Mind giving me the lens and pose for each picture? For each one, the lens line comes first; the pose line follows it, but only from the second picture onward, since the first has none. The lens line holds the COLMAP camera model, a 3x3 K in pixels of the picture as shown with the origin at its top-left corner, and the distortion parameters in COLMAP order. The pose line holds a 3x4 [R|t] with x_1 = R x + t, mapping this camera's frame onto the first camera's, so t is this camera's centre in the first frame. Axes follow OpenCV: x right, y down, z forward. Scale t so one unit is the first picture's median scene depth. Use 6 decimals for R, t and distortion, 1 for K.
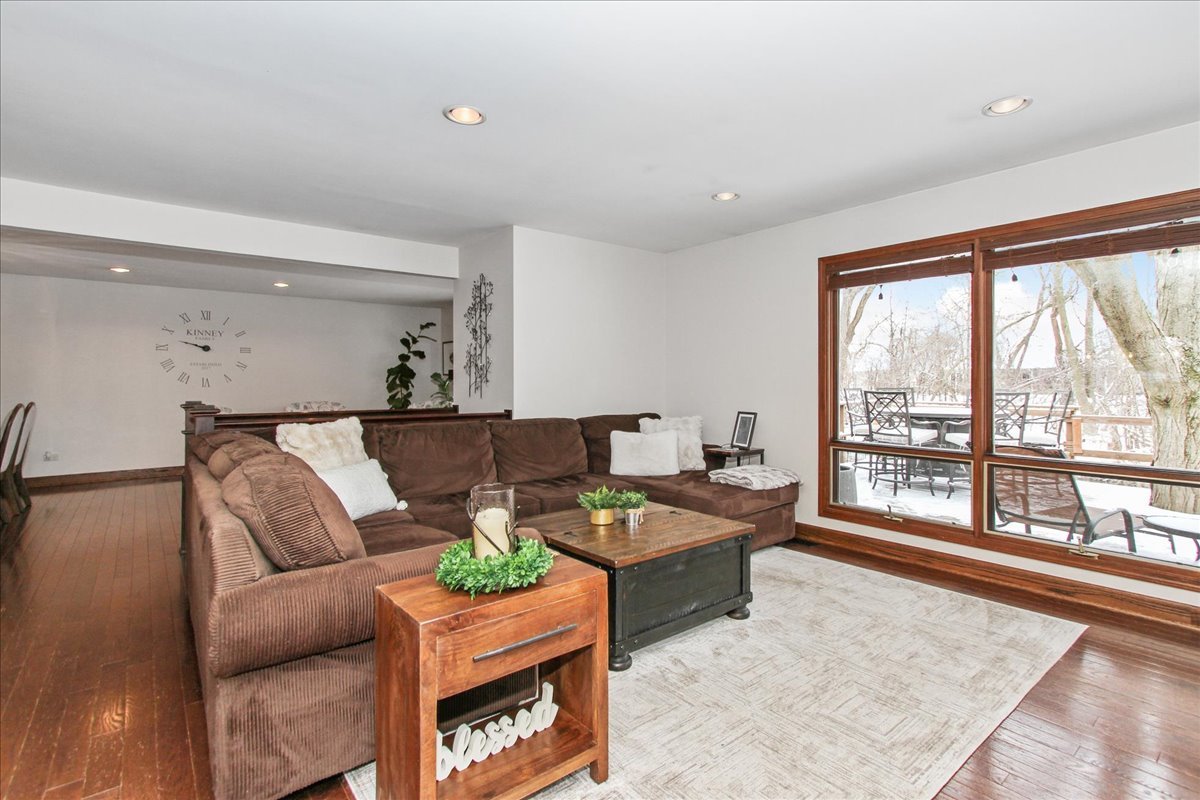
lens RADIAL K [[575.6, 0, 621.3], [0, 575.6, 382.6], [0, 0, 1]] dist [-0.000809, 0.000022]
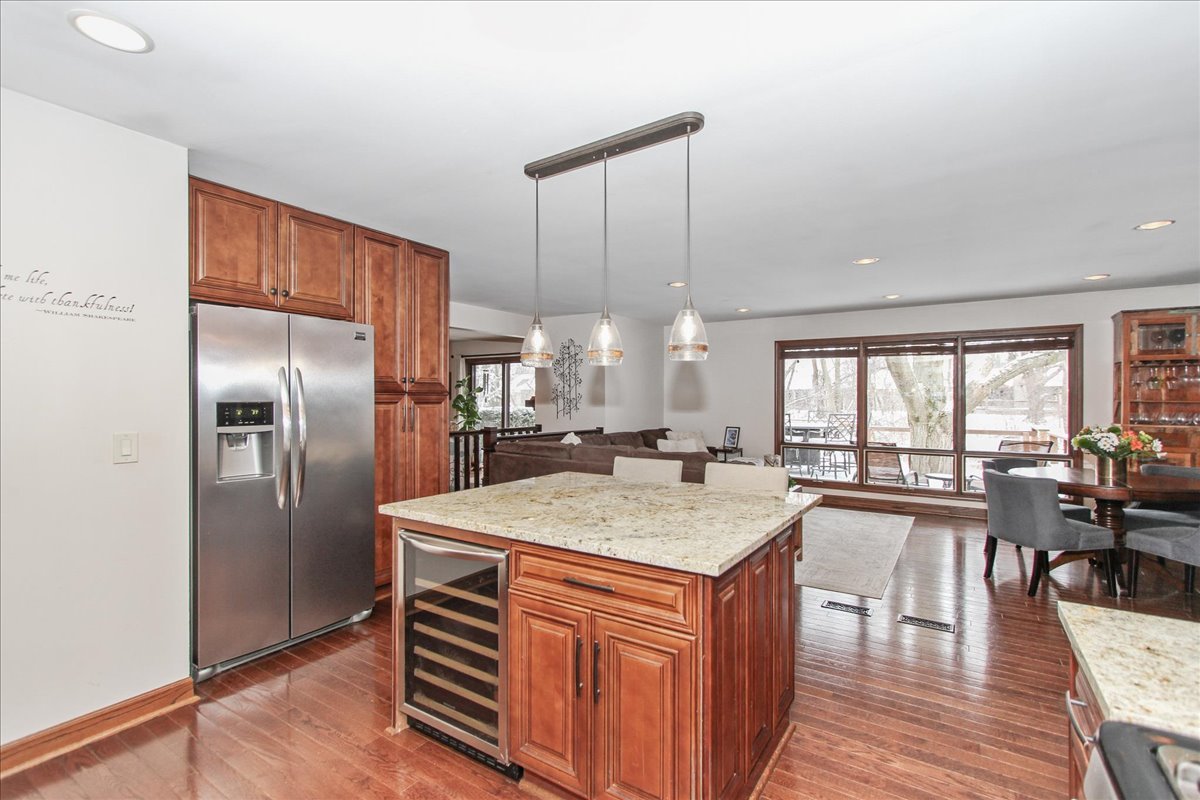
lens RADIAL K [[554.5, 0, 600.0], [0, 554.5, 400.0], [0, 0, 1]] dist [0.009901, -0.000164]
pose [[0.955213, 0.001652, 0.295916, -0.798259], [-0.002003, 0.999998, 0.000882, -0.037312], [-0.295914, -0.001435, 0.955214, -0.575993]]
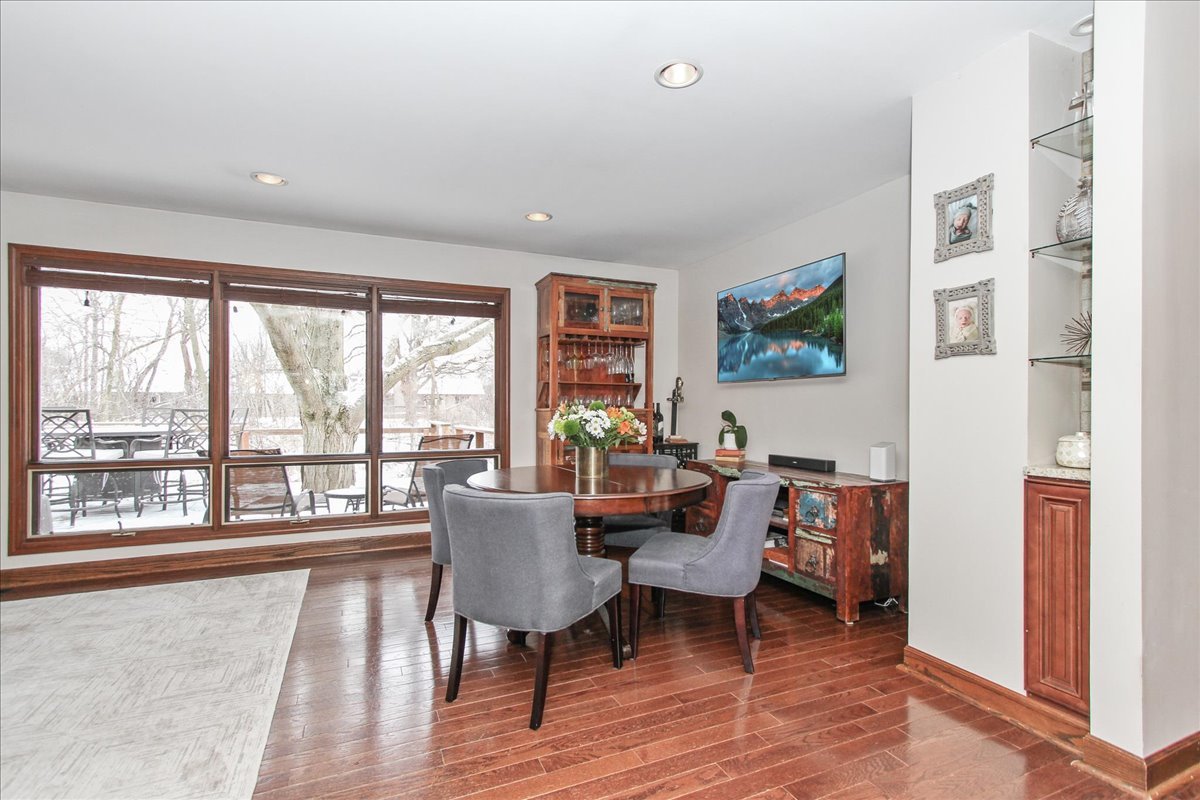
lens RADIAL K [[556.7, 0, 602.5], [0, 556.7, 407.3], [0, 0, 1]] dist [-0.000636, 0.000026]
pose [[0.266018, 0.001463, 0.963967, -0.228327], [-0.000321, 0.999999, -0.001429, 0.022123], [-0.963968, 0.000071, 0.266019, -0.036453]]
